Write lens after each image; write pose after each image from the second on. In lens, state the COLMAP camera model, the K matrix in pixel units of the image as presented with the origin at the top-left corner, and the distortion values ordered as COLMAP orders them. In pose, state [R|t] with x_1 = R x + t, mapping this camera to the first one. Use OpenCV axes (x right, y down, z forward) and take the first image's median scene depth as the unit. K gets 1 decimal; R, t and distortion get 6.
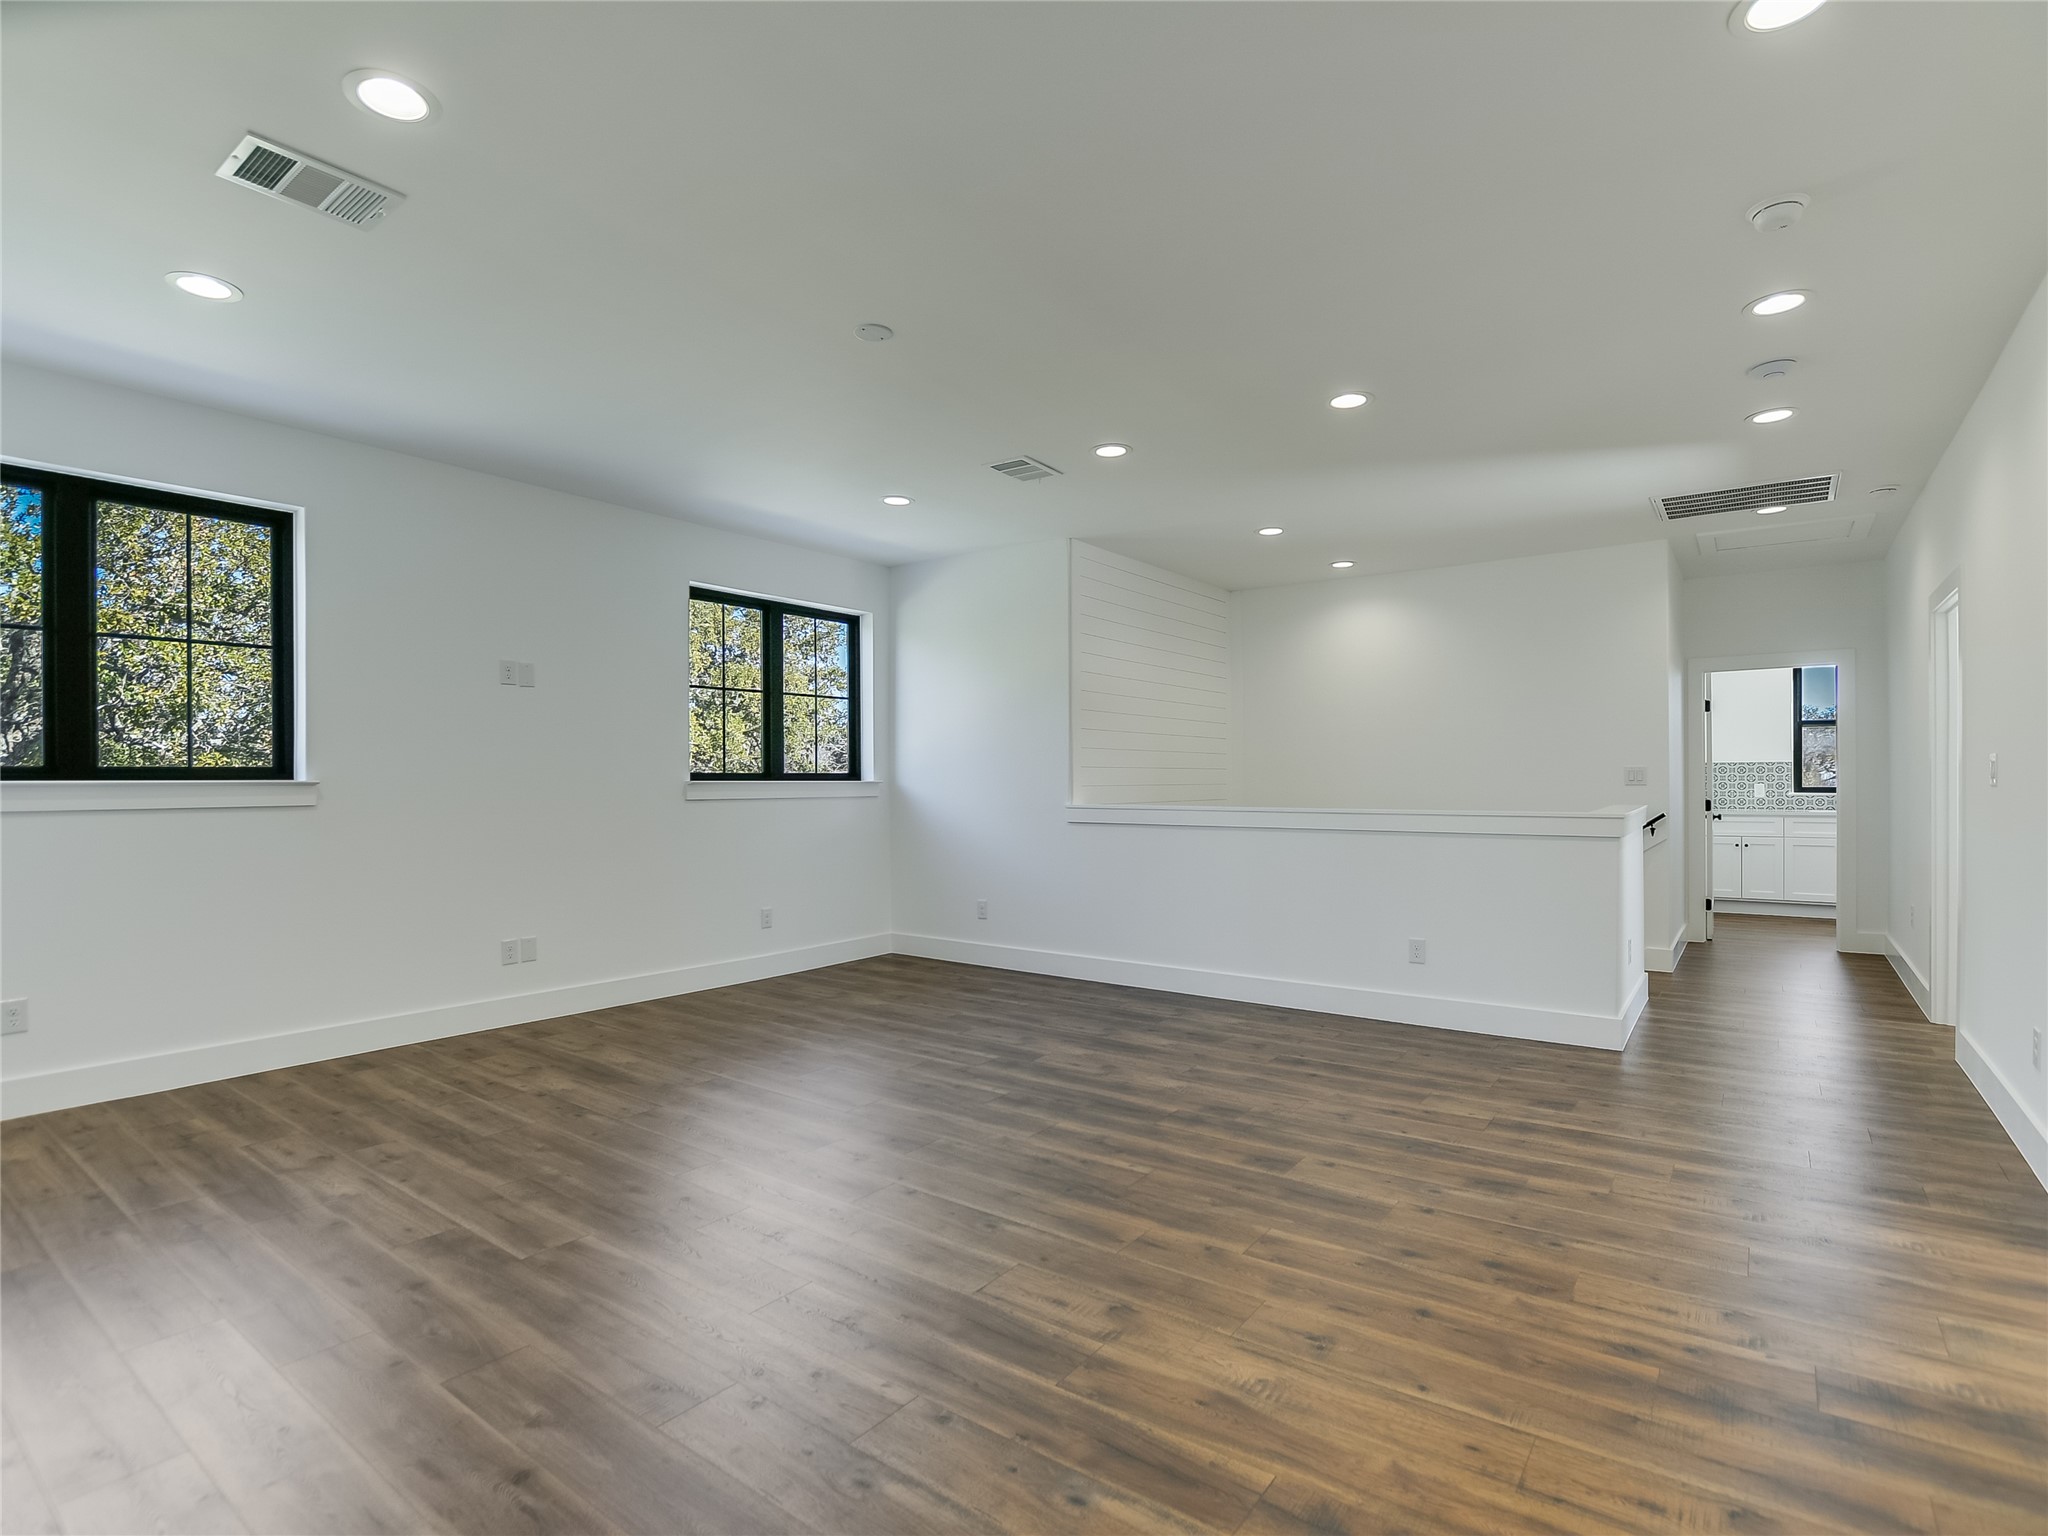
lens RADIAL K [[1004.5, 0, 1019.8], [0, 1004.5, 770.6], [0, 0, 1]] dist [-0.036408, 0.001797]
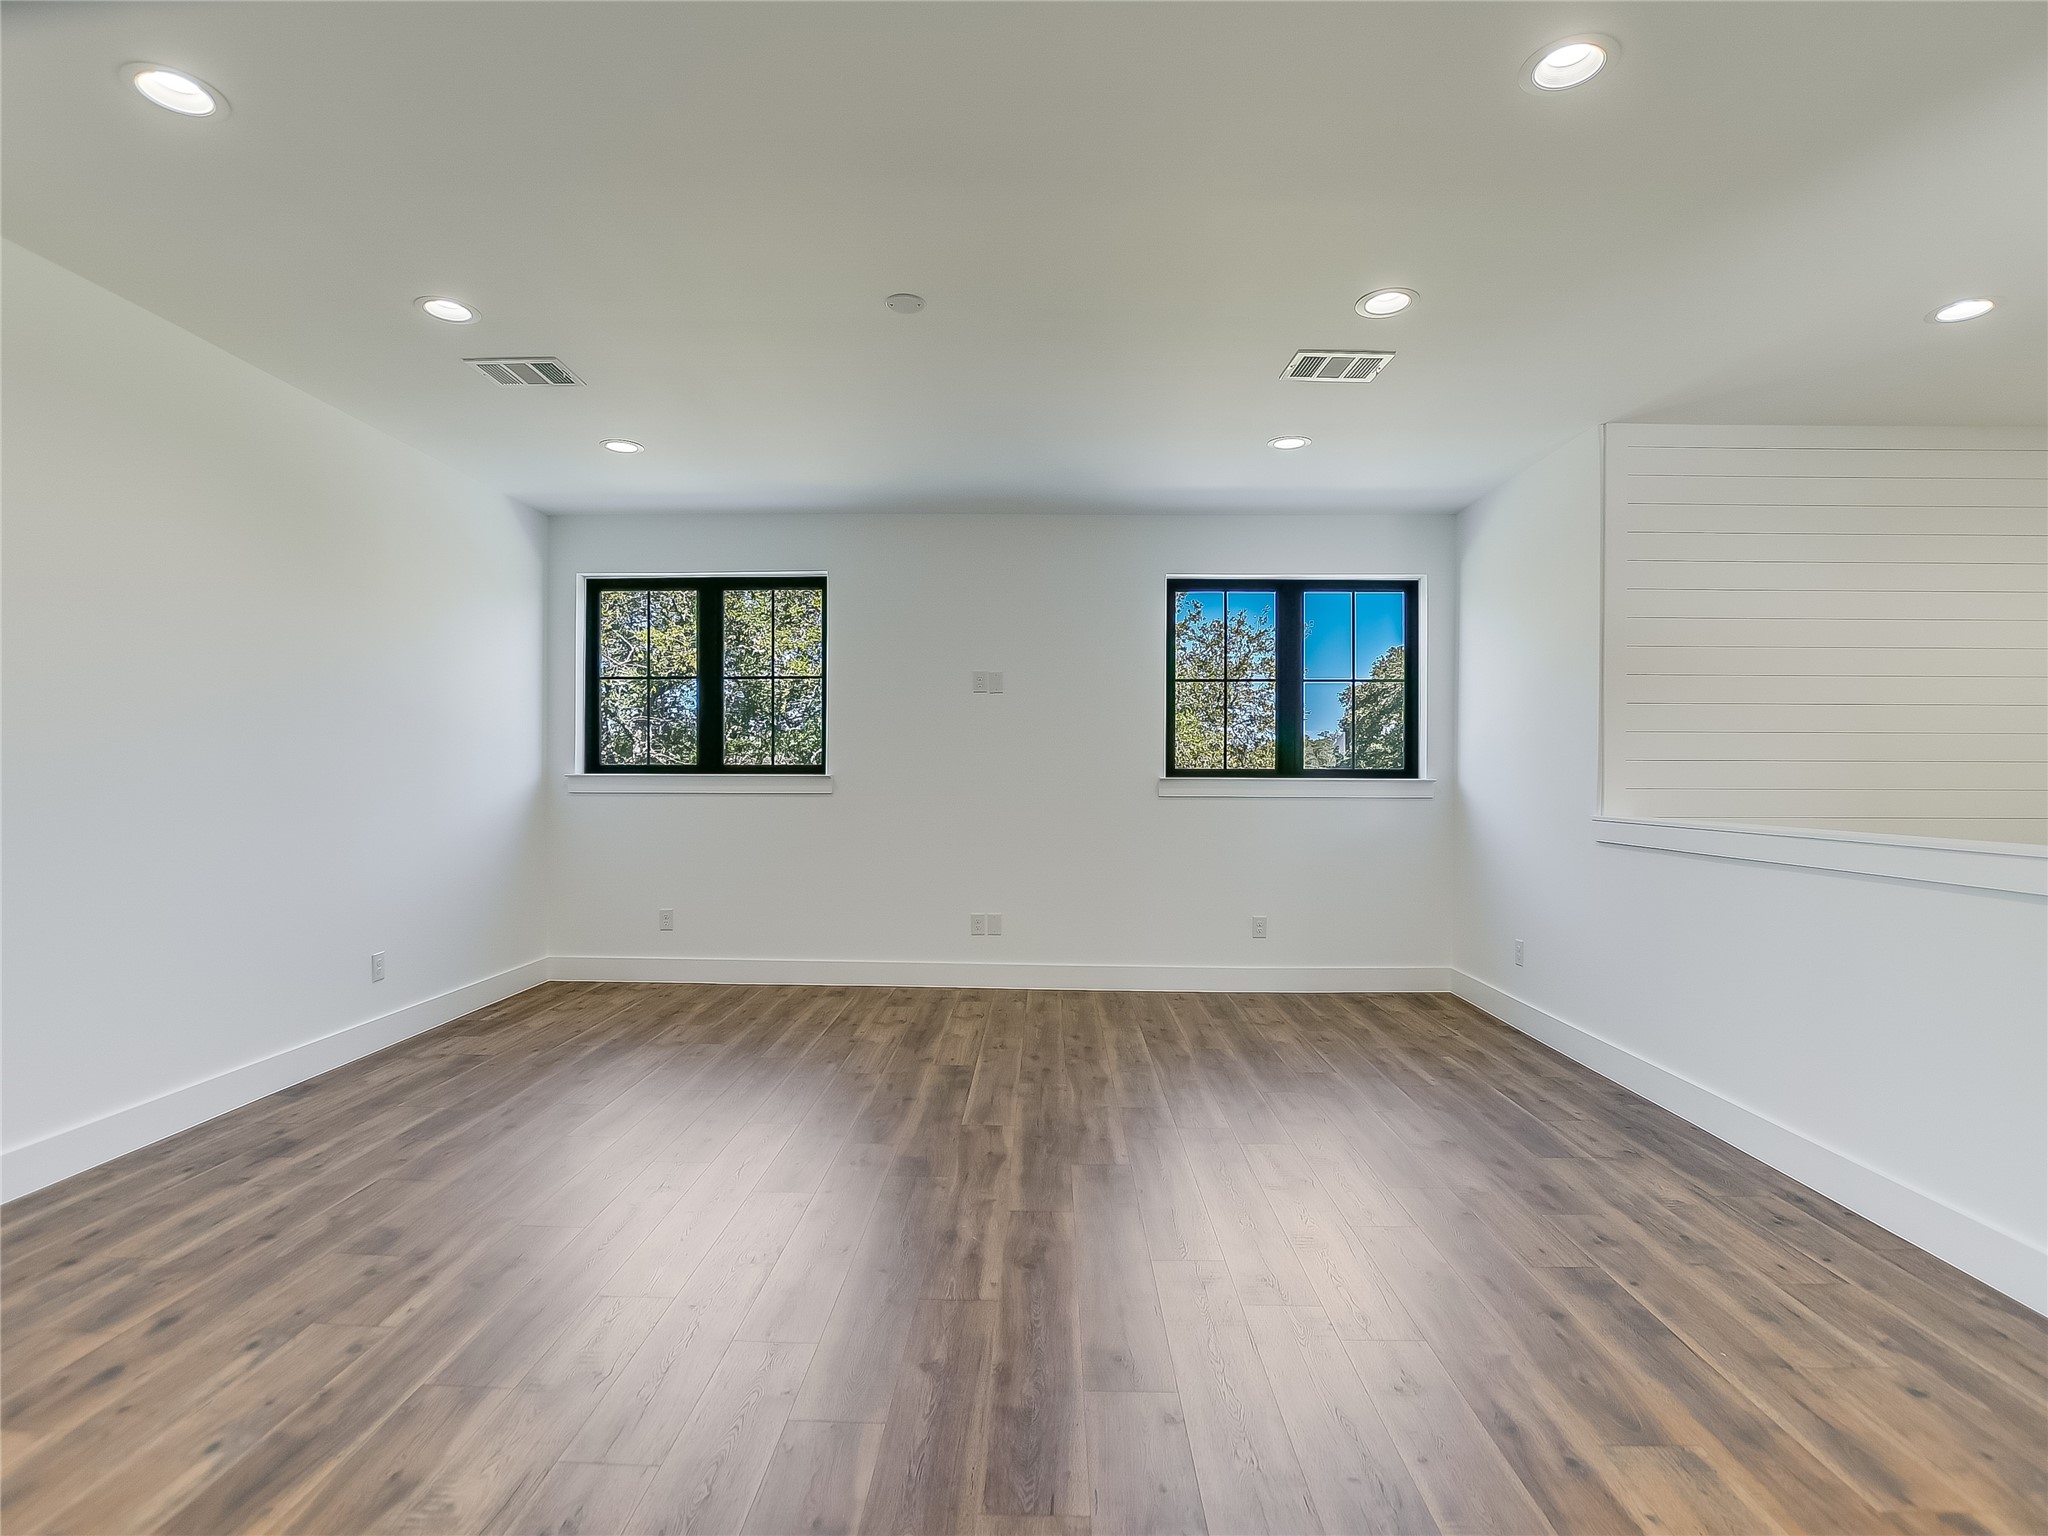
lens RADIAL K [[1004.5, 0, 1028.2], [0, 1004.5, 773.9], [0, 0, 1]] dist [-0.036408, 0.001797]
pose [[0.575710, 0.001835, -0.817652, 0.505359], [0.000799, 0.999996, 0.002807, 0.005209], [0.817654, -0.002269, 0.575706, 0.402001]]
